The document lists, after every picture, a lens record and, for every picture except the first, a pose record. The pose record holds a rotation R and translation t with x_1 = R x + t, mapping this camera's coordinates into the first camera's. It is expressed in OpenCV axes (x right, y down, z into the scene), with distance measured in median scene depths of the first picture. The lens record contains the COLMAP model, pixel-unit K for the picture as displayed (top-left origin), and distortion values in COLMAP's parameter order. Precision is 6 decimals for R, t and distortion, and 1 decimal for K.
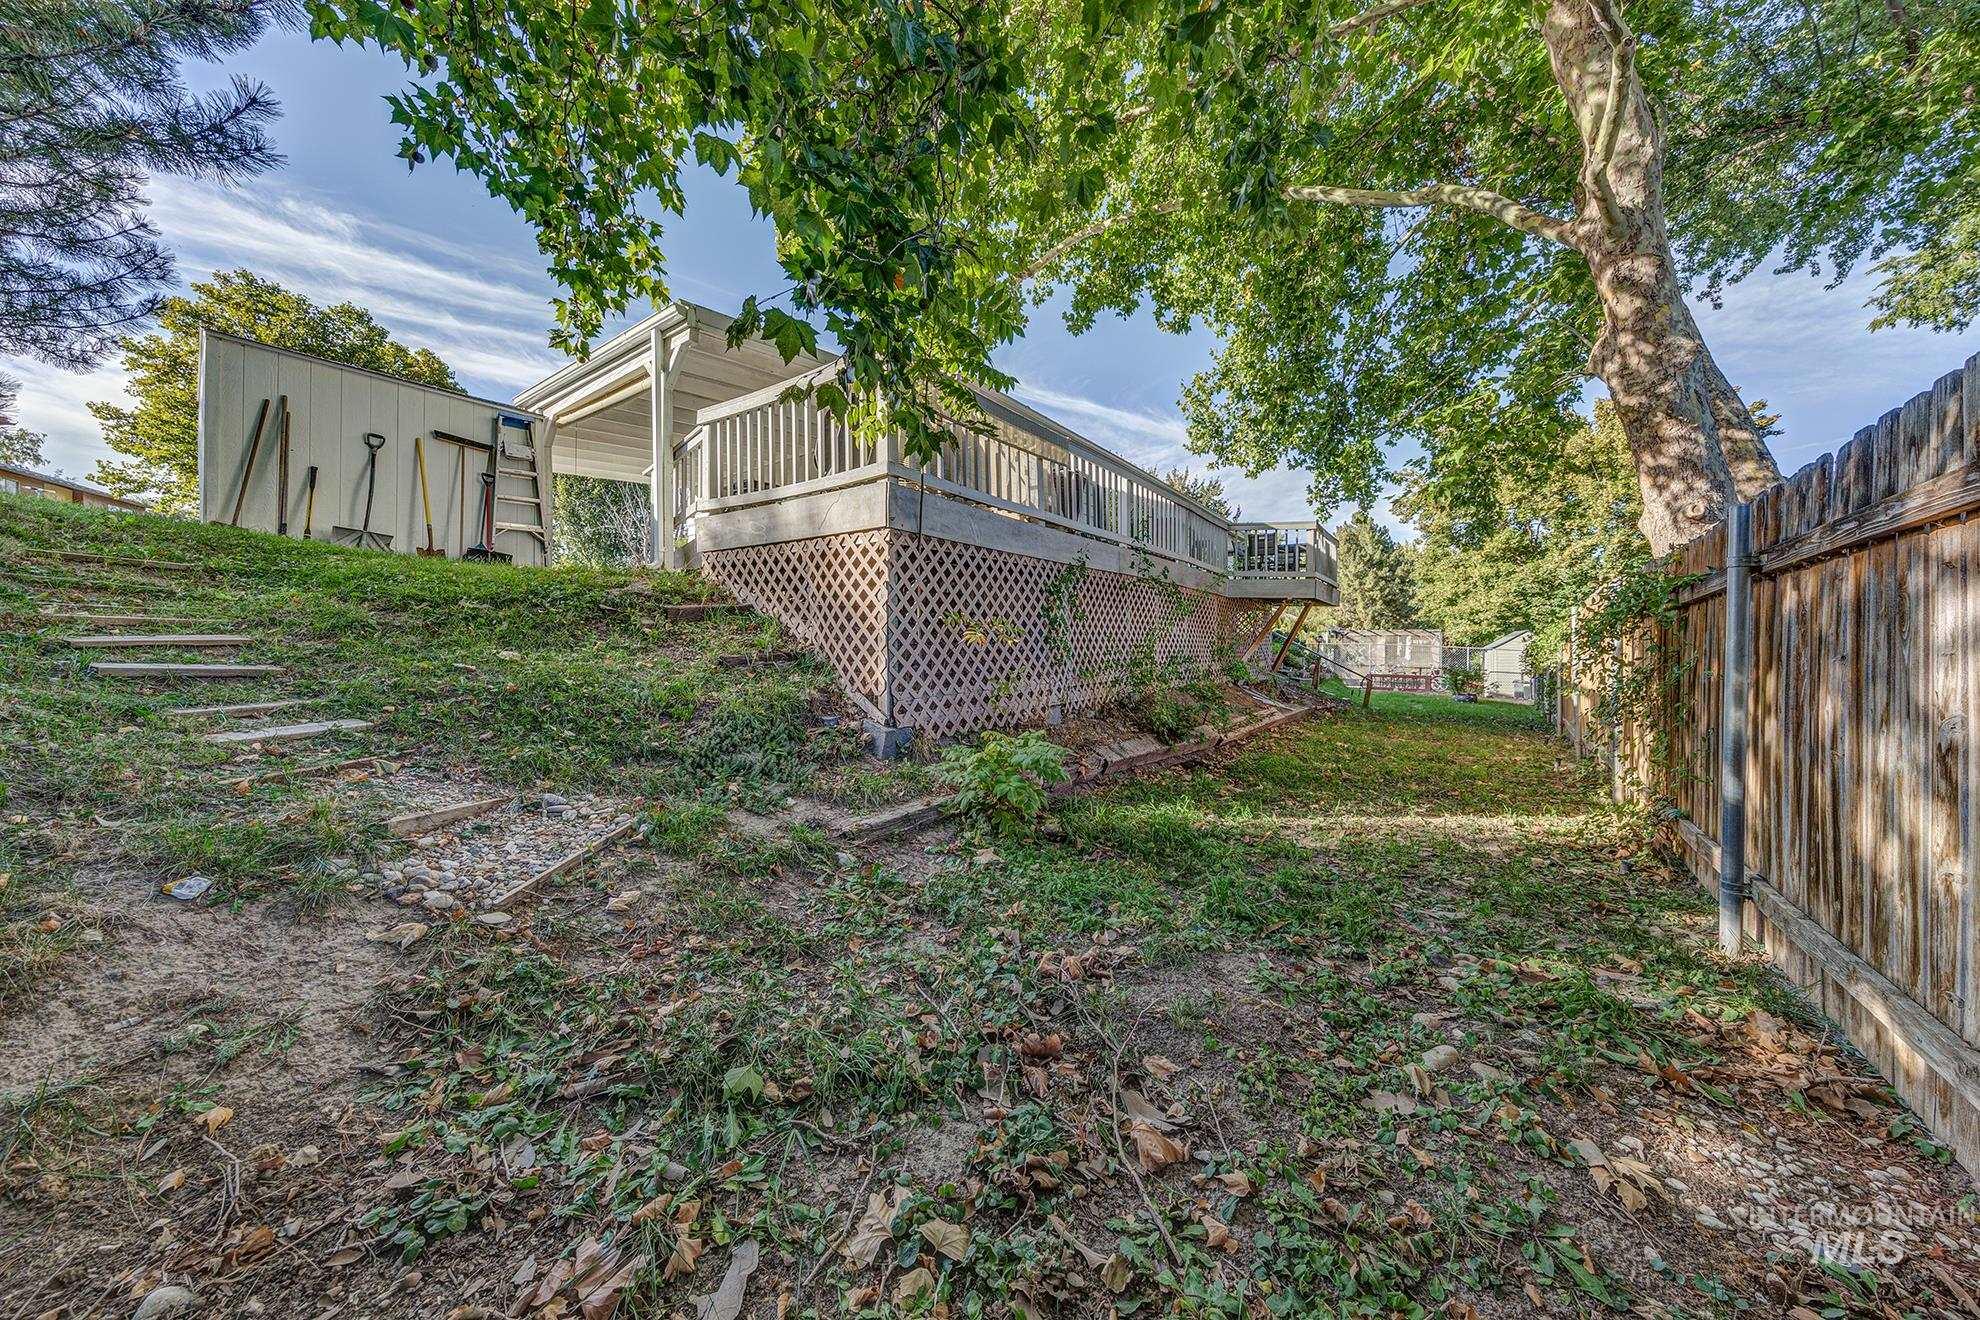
lens RADIAL K [[642.4, 0, 993.0], [0, 642.4, 653.6], [0, 0, 1]] dist [-0.000987, -0.000038]
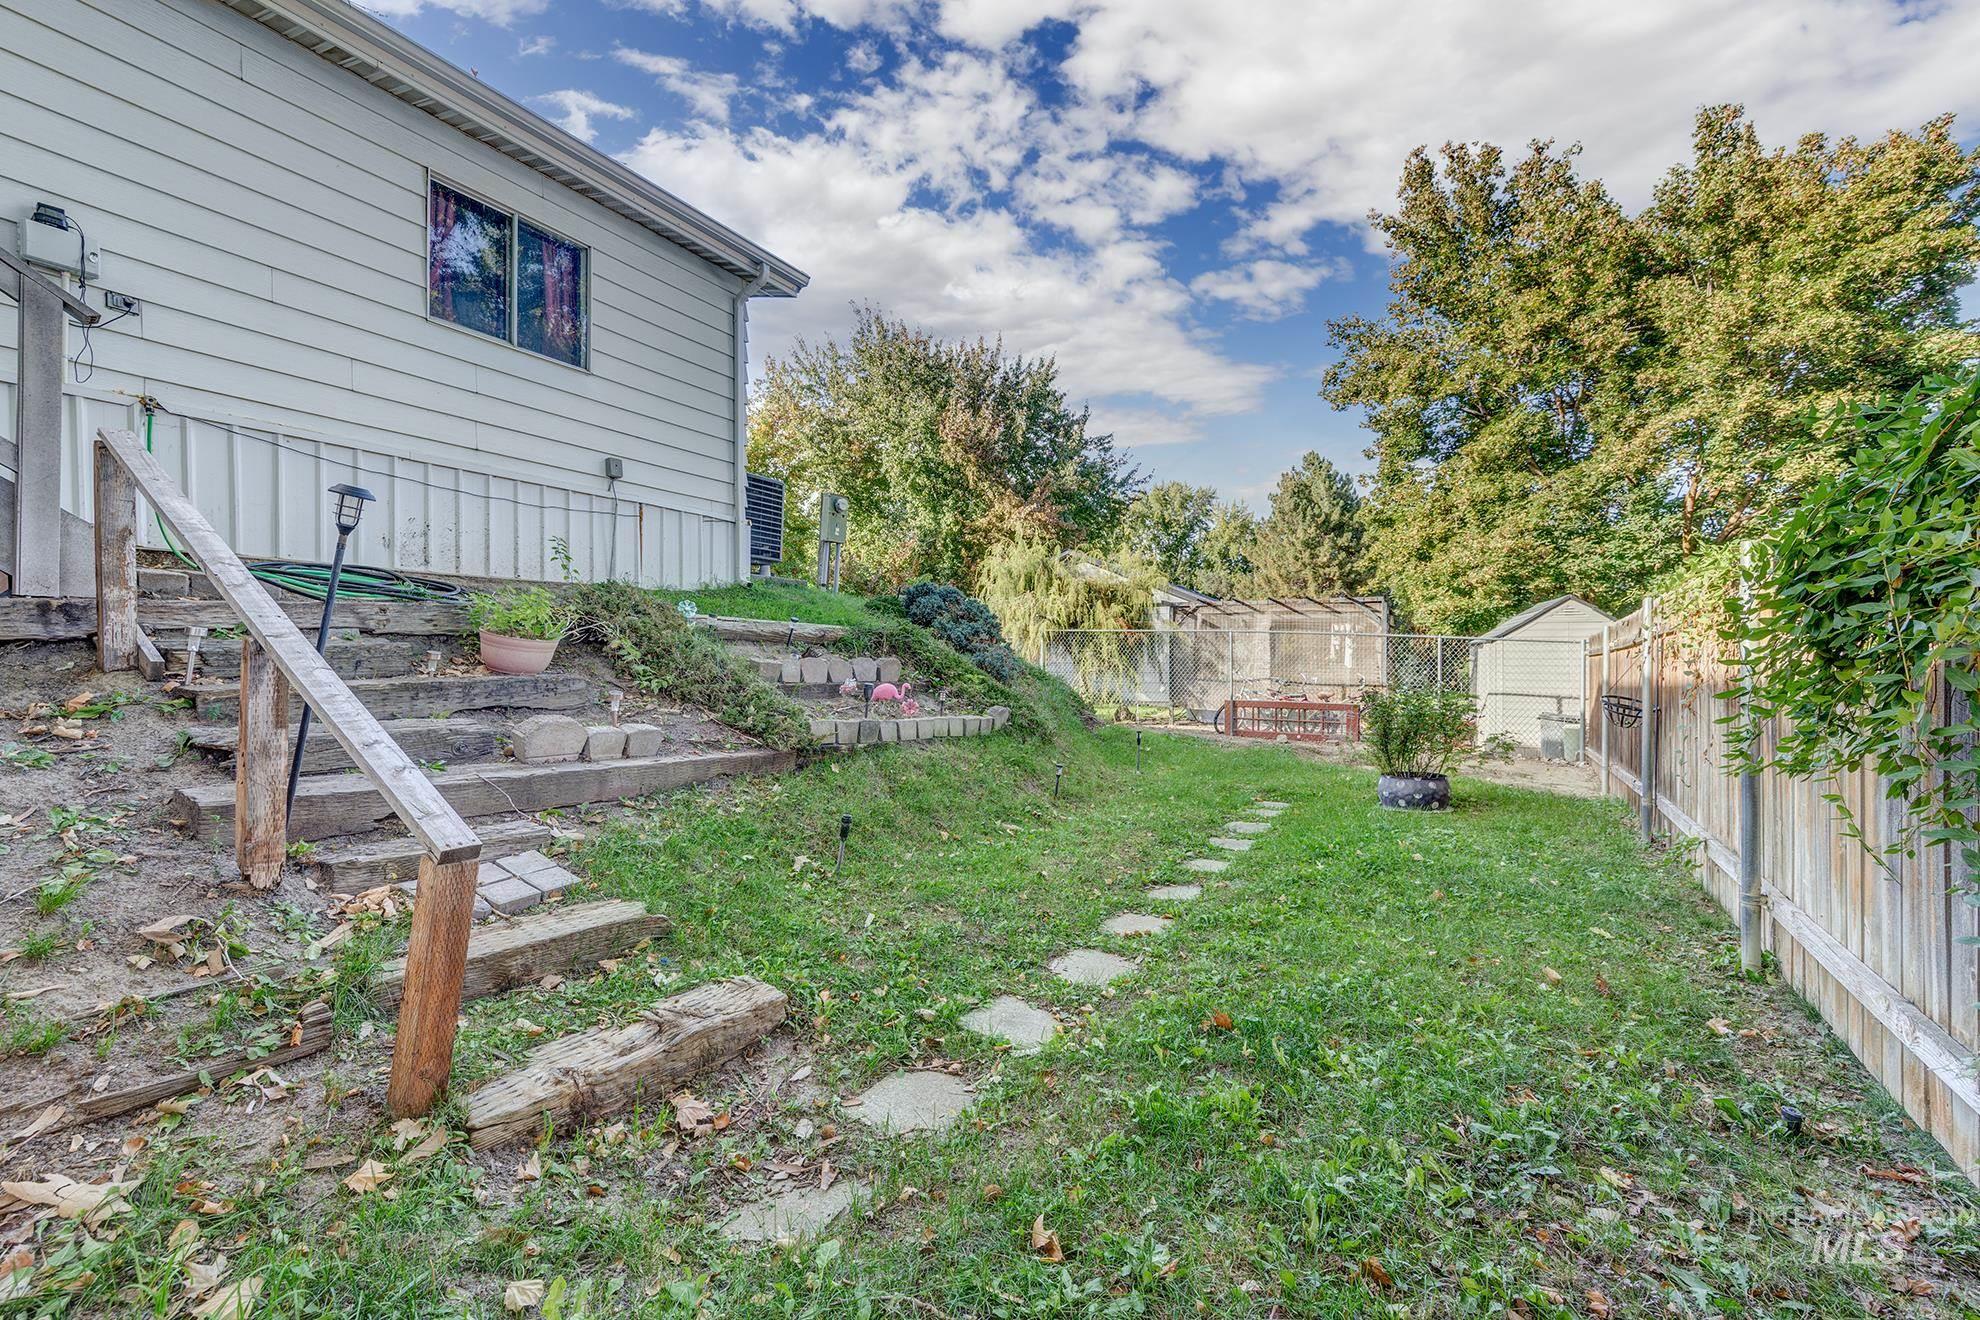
lens RADIAL K [[849.3, 0, 987.8], [0, 849.3, 662.9], [0, 0, 1]] dist [0.002887, 0.000281]
pose [[0.992037, -0.001681, 0.125938, 0.299880], [0.001635, 0.999999, 0.000469, 0.005540], [-0.125938, -0.000259, 0.992038, 0.387485]]
